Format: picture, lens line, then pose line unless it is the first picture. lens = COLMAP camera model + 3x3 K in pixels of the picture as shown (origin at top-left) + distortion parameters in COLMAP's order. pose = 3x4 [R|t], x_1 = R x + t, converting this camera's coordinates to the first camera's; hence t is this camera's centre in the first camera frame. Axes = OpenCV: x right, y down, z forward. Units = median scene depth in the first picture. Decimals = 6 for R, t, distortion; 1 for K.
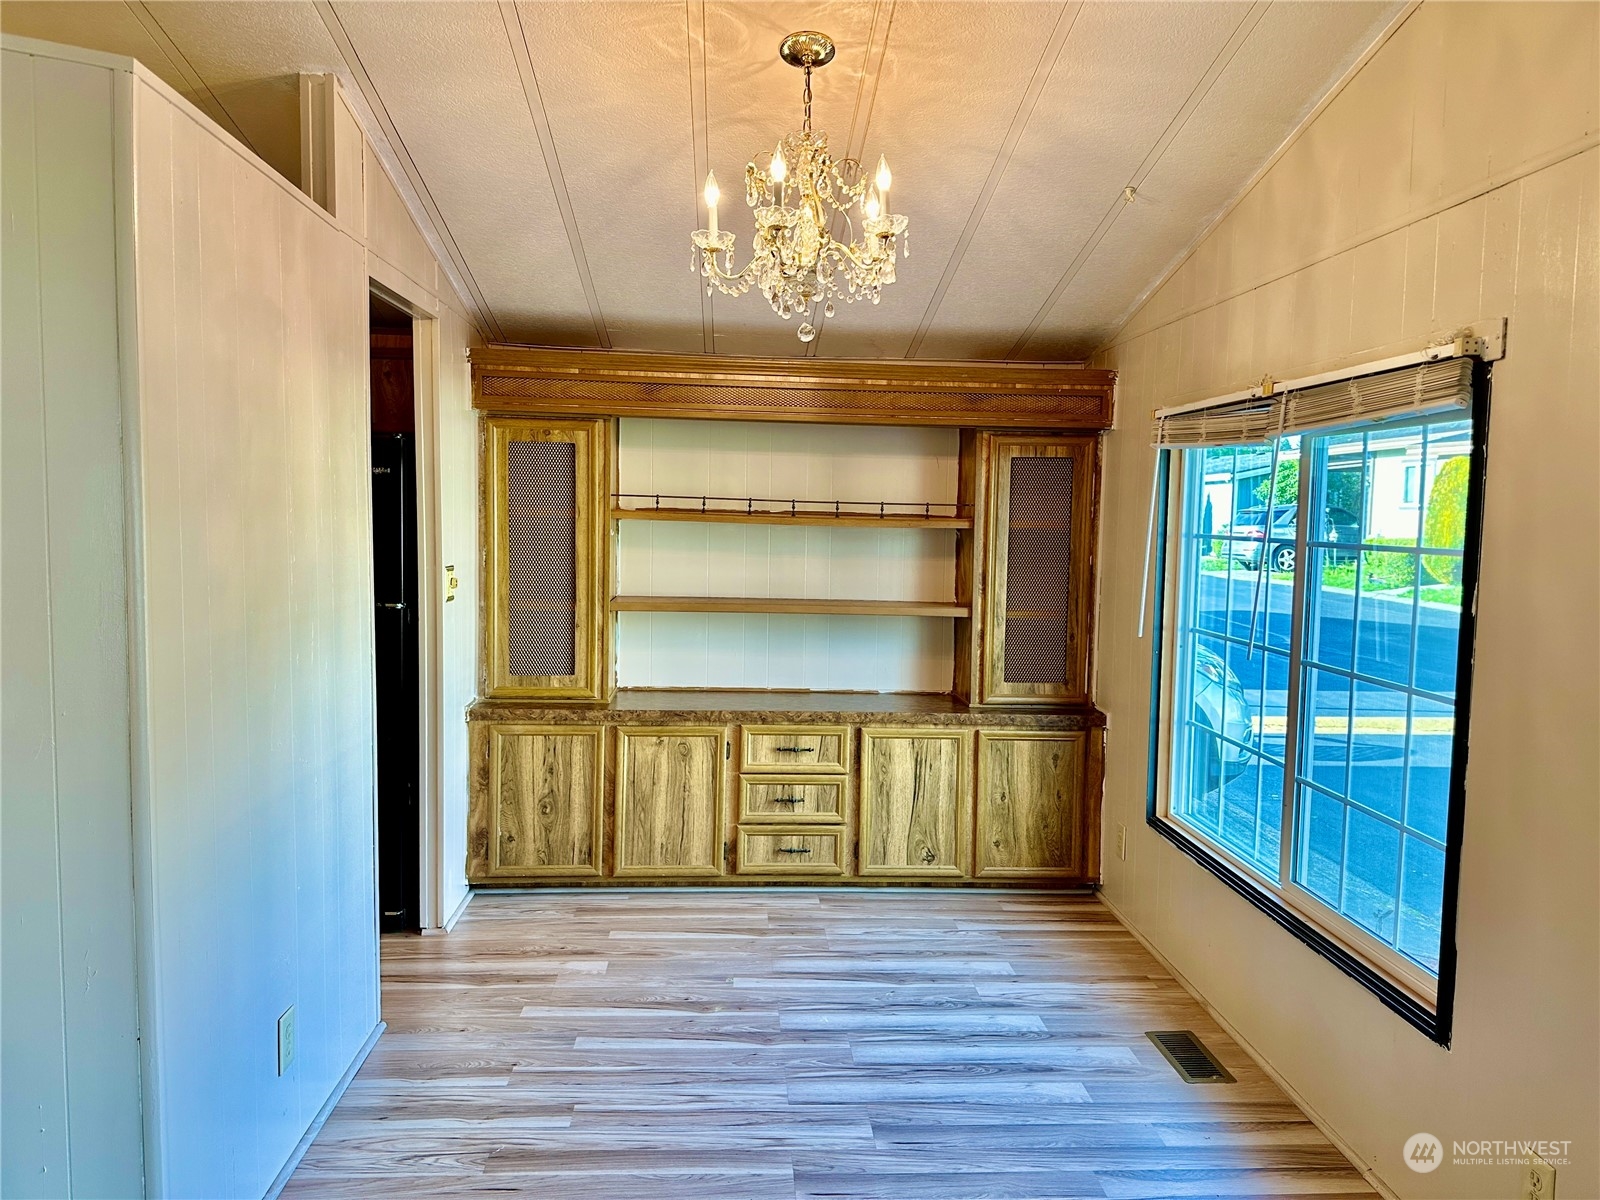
lens RADIAL K [[1103.9, 0, 798.8], [0, 1103.9, 576.2], [0, 0, 1]] dist [0.082478, -0.115227]
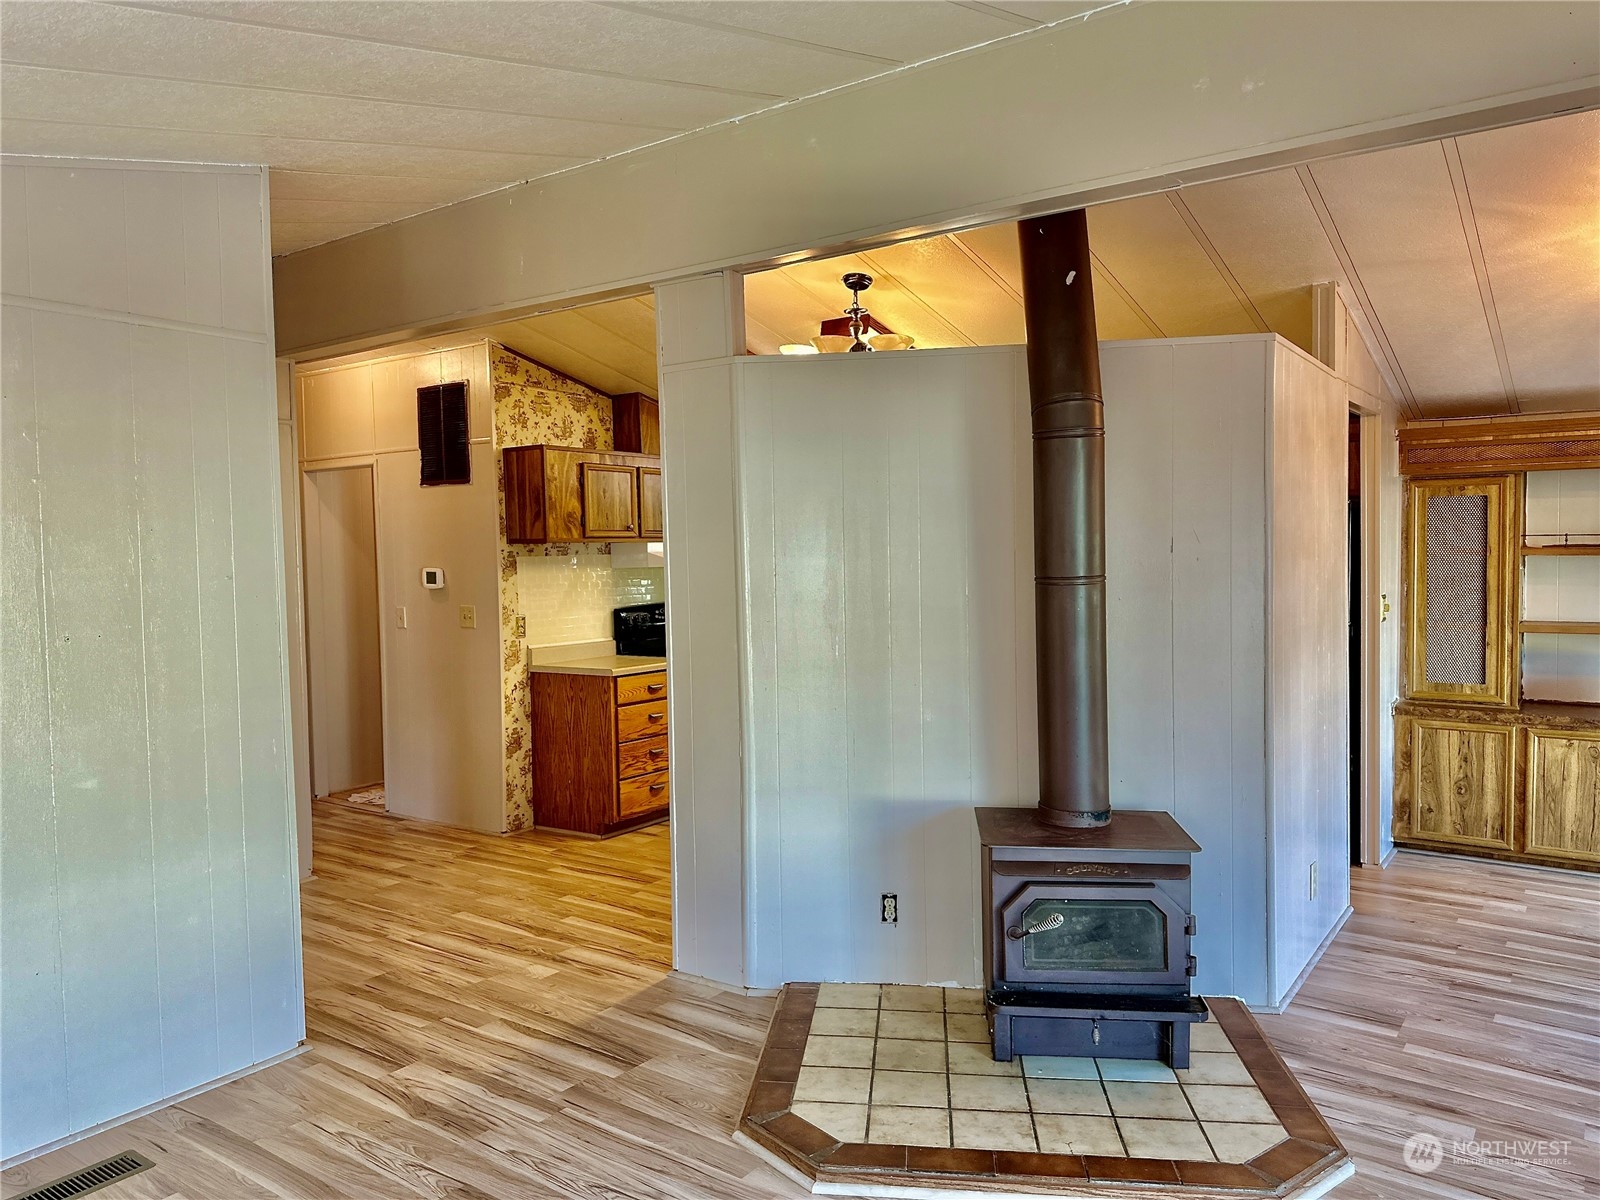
lens RADIAL K [[1142.8, 0, 797.8], [0, 1142.8, 606.5], [0, 0, 1]] dist [0.010371, -0.007716]
pose [[0.771755, -0.002691, -0.635914, 0.016433], [-0.003910, 0.999952, -0.008976, 0.018101], [0.635908, 0.009414, 0.771707, -0.469863]]
